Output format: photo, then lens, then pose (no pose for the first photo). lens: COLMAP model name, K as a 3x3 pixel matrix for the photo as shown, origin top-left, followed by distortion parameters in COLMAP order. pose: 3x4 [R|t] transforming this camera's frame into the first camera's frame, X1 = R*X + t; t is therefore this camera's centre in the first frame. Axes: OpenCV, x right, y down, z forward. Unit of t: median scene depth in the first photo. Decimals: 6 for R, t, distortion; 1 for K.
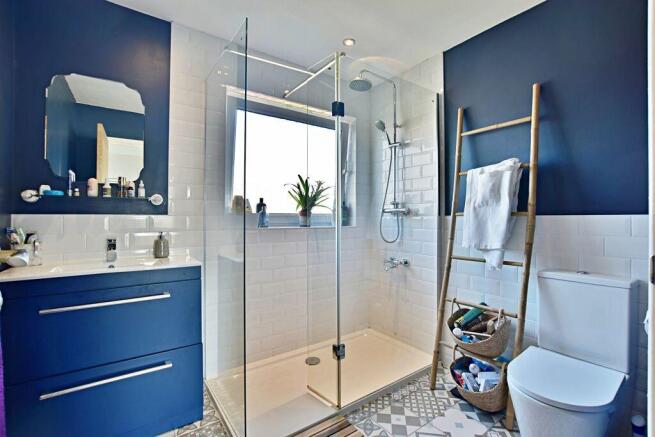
lens RADIAL K [[288.6, 0, 329.0], [0, 288.6, 217.7], [0, 0, 1]] dist [-0.019995, 0.001460]
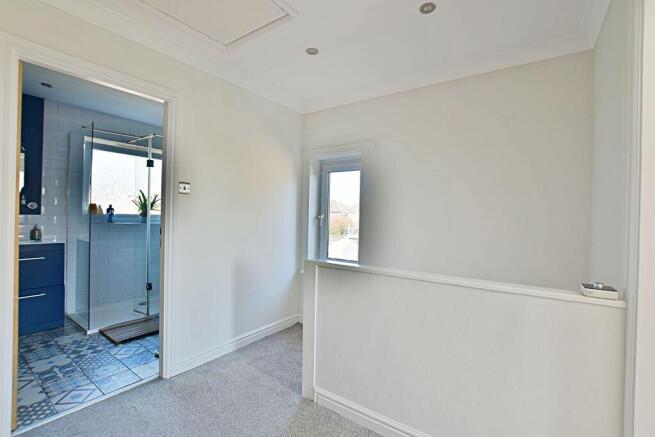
lens RADIAL K [[288.6, 0, 326.1], [0, 288.6, 220.4], [0, 0, 1]] dist [-0.019995, 0.001460]
pose [[0.946894, 0.019177, 0.320972, 0.446197], [-0.025150, 0.999579, 0.014474, -0.039566], [-0.320559, -0.021778, 0.946978, -1.008661]]
